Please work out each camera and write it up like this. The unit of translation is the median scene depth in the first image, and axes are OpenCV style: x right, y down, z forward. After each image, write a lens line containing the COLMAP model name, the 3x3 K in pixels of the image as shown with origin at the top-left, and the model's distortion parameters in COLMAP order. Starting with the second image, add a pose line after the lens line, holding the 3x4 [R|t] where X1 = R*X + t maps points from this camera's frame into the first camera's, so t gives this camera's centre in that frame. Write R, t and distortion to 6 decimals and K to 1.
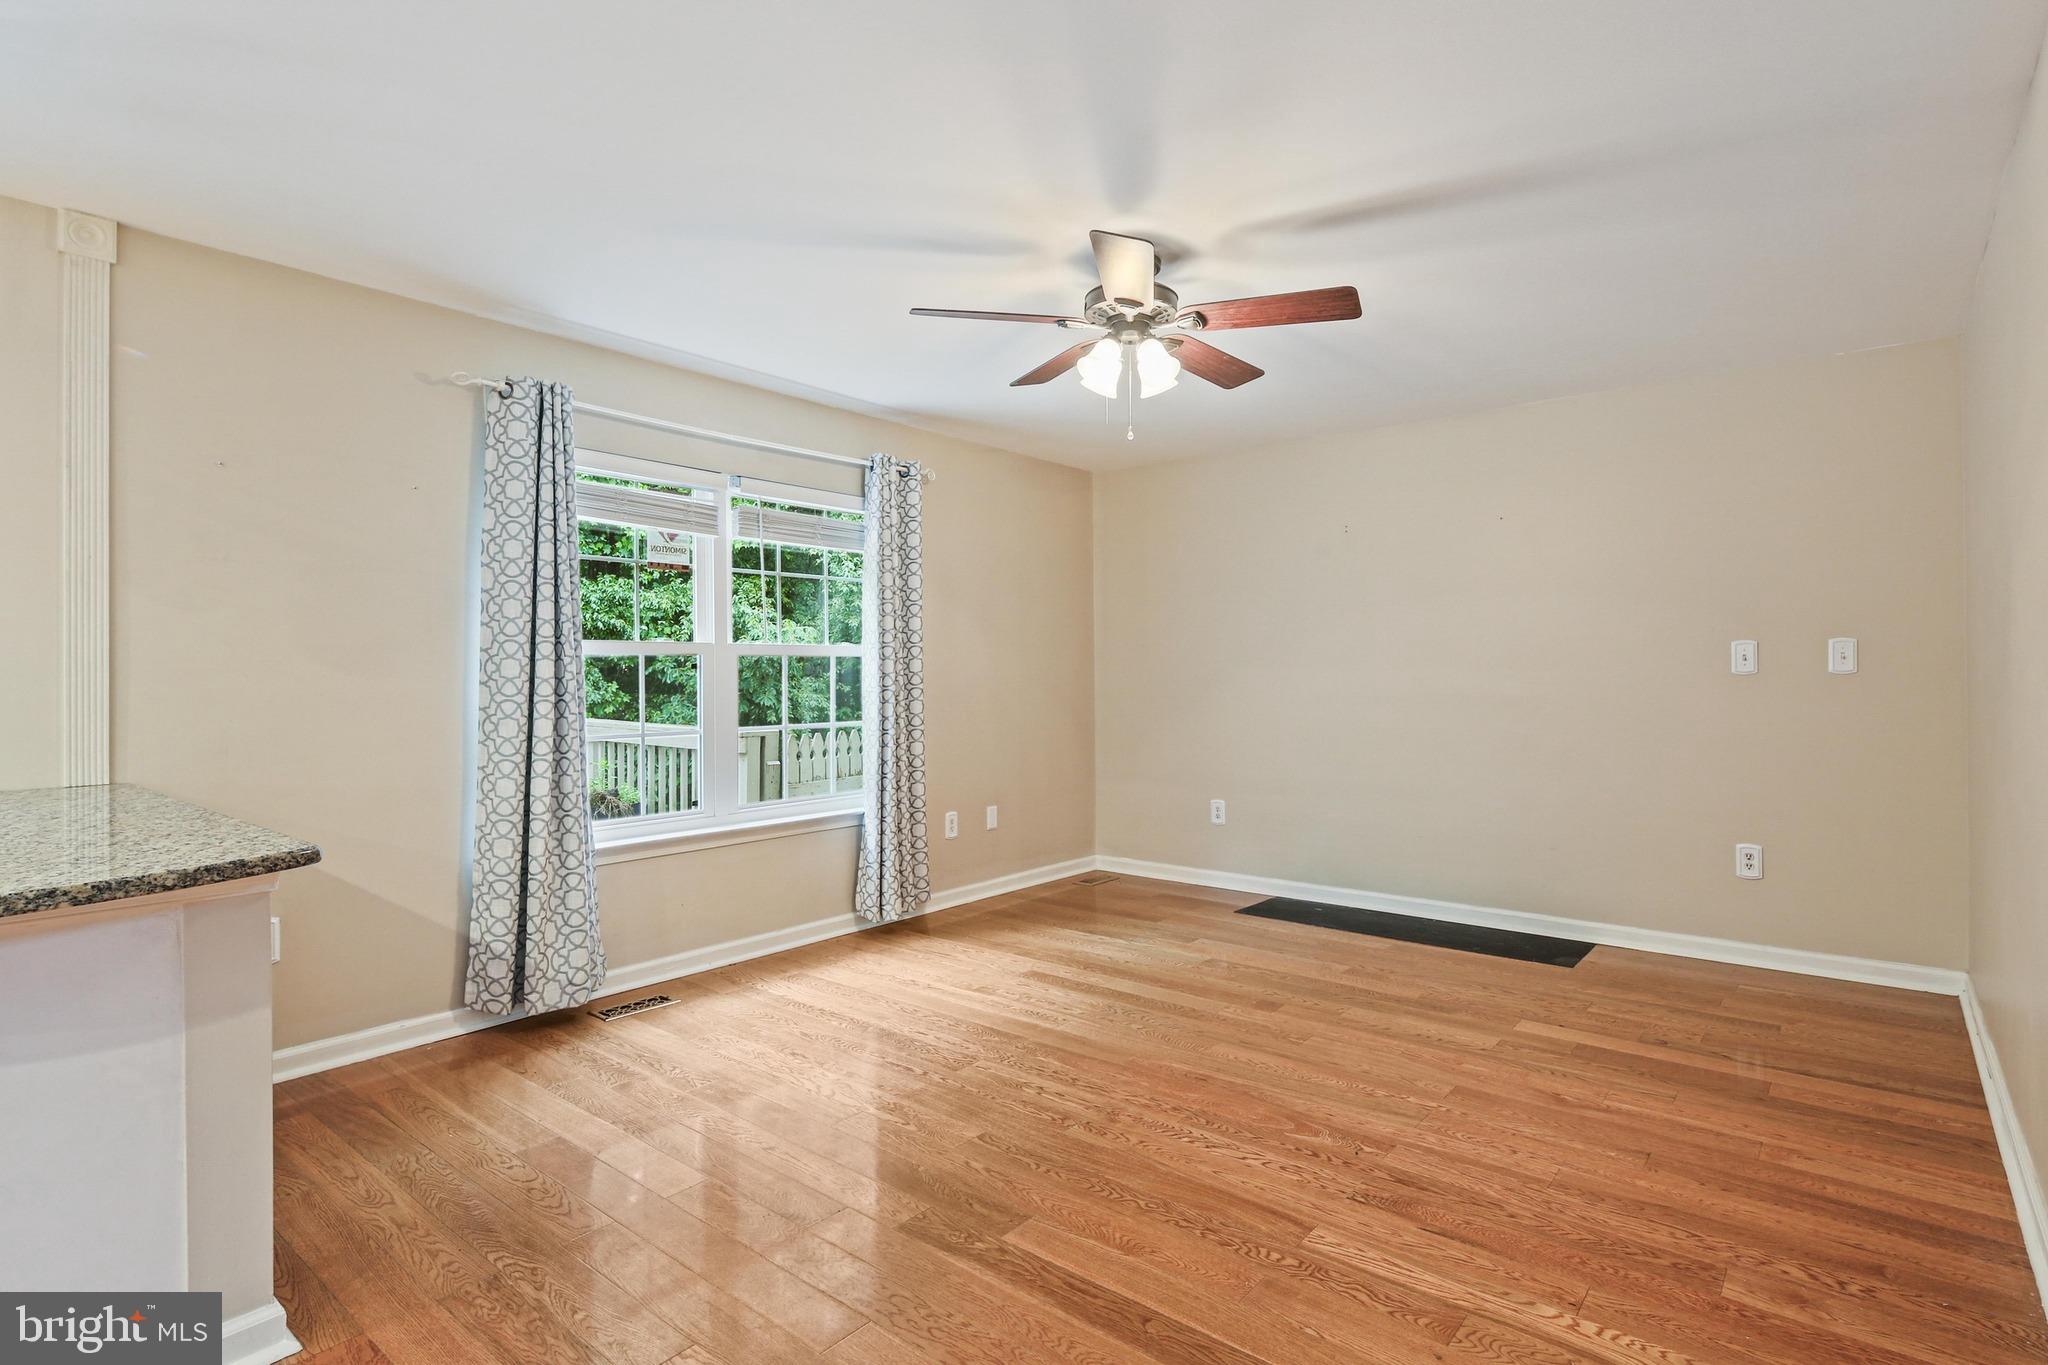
lens RADIAL K [[1010.0, 0, 1024.0], [0, 1010.0, 682.5], [0, 0, 1]] dist [0.005042, 0.000079]
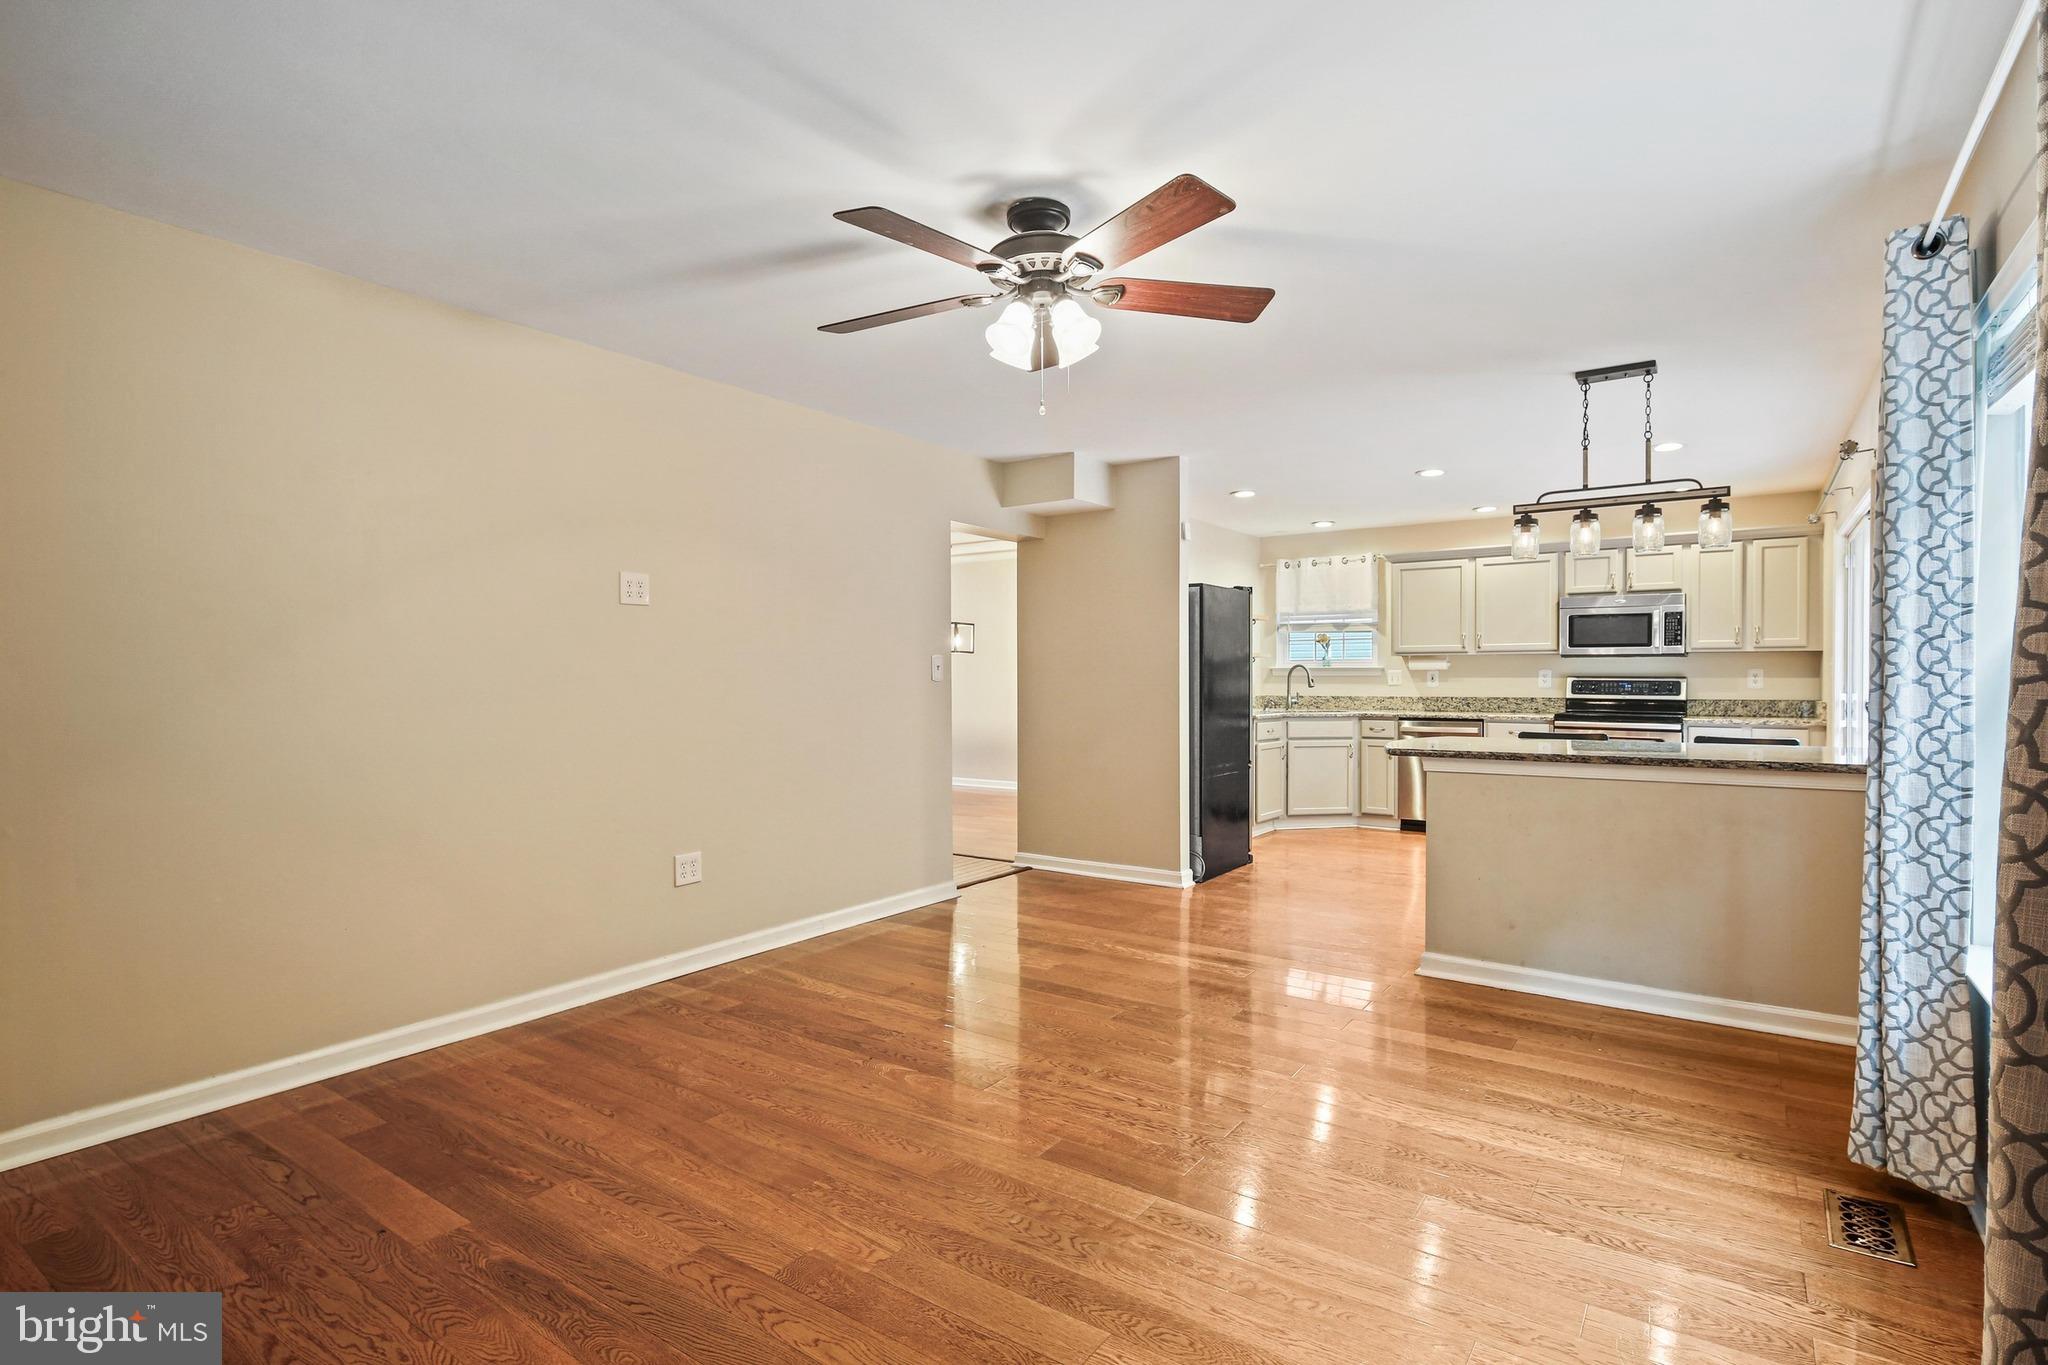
lens RADIAL K [[1010.0, 0, 1024.0], [0, 1010.0, 682.5], [0, 0, 1]] dist [0.005042, 0.000079]
pose [[-0.996850, 0.008576, -0.078843, 0.205197], [0.007531, 0.999880, 0.013547, -0.018008], [0.078950, 0.012911, -0.996795, 1.994367]]
